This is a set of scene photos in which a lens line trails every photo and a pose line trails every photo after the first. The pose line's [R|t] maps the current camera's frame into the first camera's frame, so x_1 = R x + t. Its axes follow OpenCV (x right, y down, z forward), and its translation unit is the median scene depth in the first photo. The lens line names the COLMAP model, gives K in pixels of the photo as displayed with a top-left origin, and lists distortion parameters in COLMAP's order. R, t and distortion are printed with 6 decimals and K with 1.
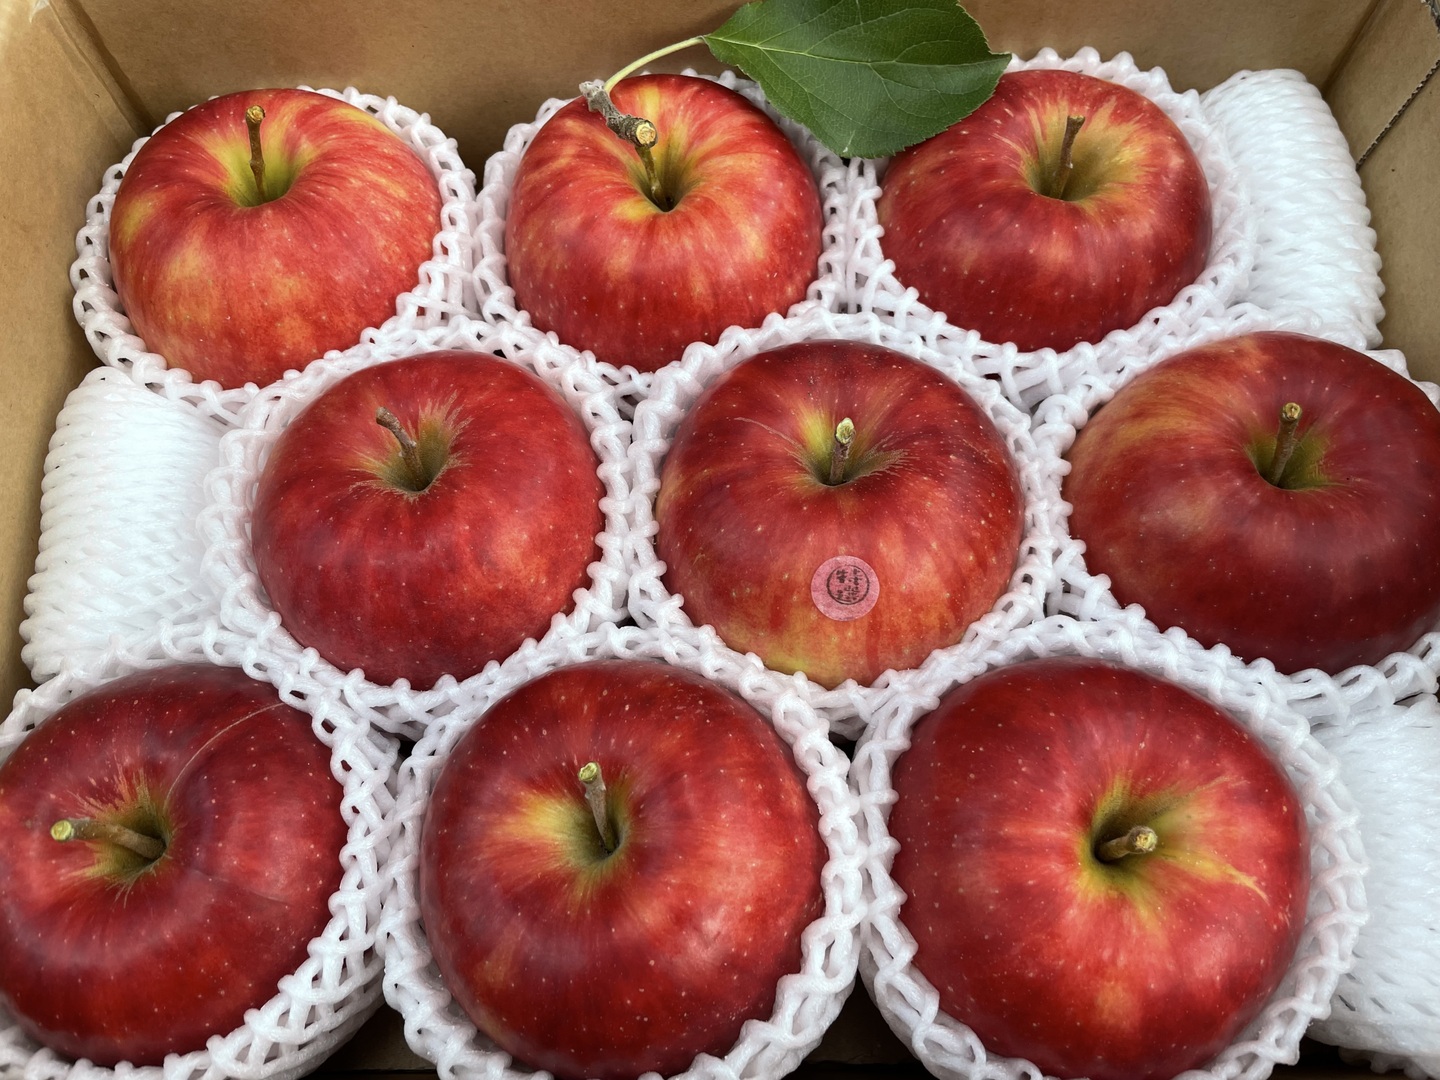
lens RADIAL K [[1086.2, 0, 728.9], [0, 1086.2, 513.4], [0, 0, 1]] dist [0.067028, -0.107961]
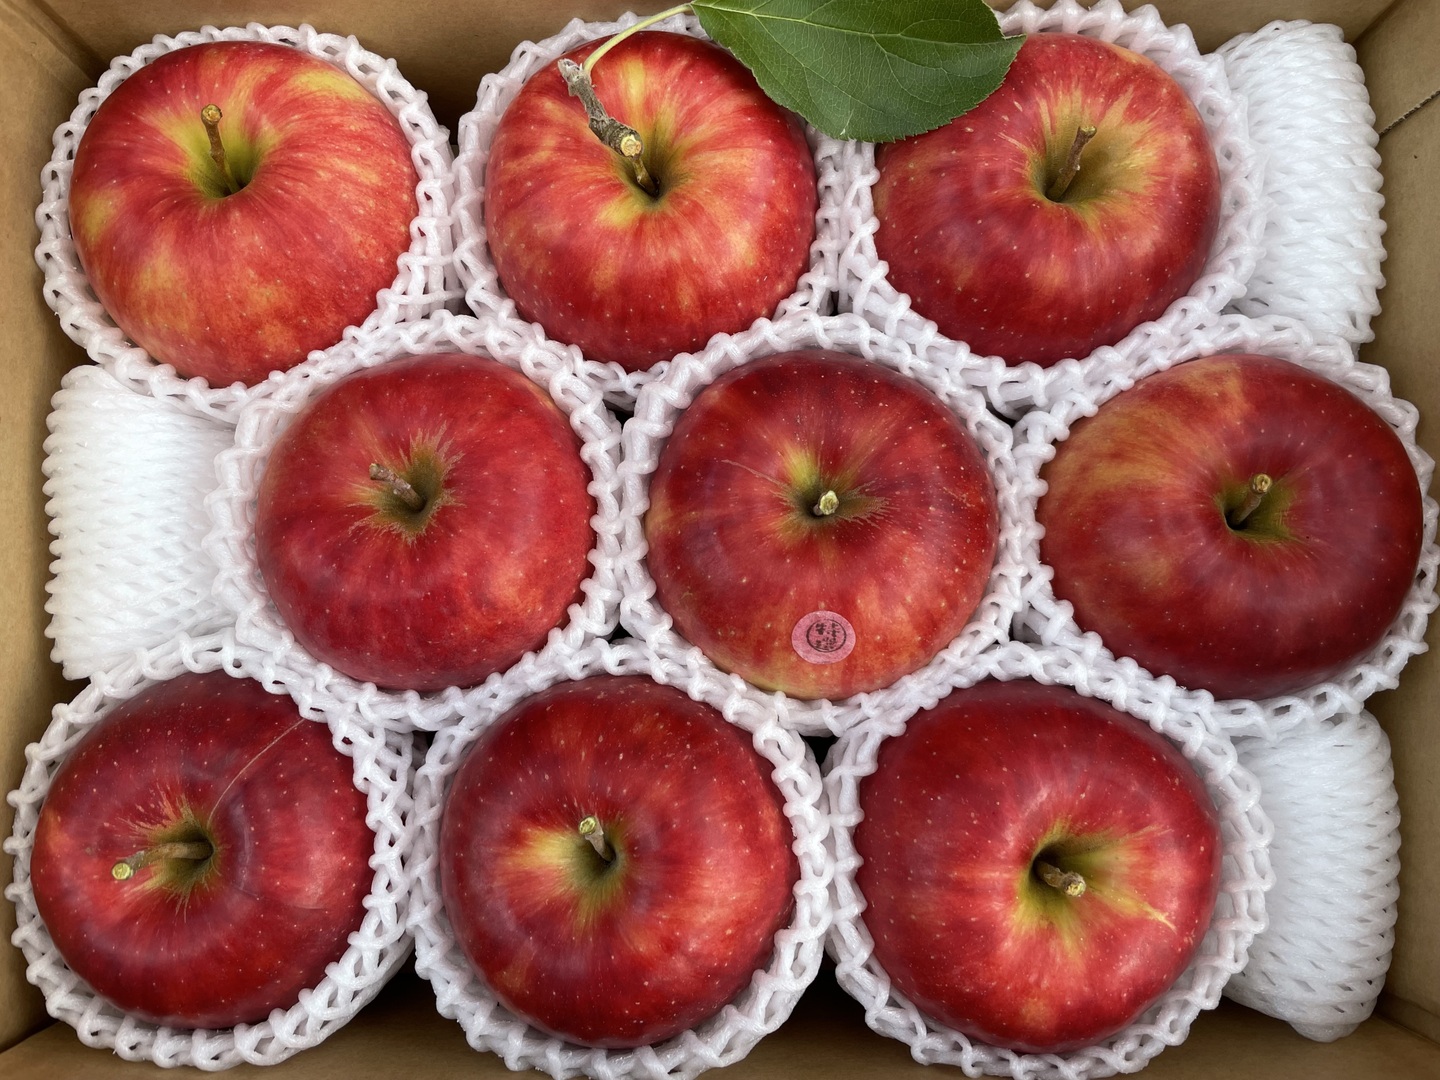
lens RADIAL K [[1086.2, 0, 728.9], [0, 1086.2, 513.4], [0, 0, 1]] dist [0.067028, -0.107961]
pose [[0.999880, 0.008611, 0.012865, -0.000838], [-0.011797, 0.961928, 0.273049, -0.308947], [-0.010024, -0.273168, 0.961914, 0.005564]]
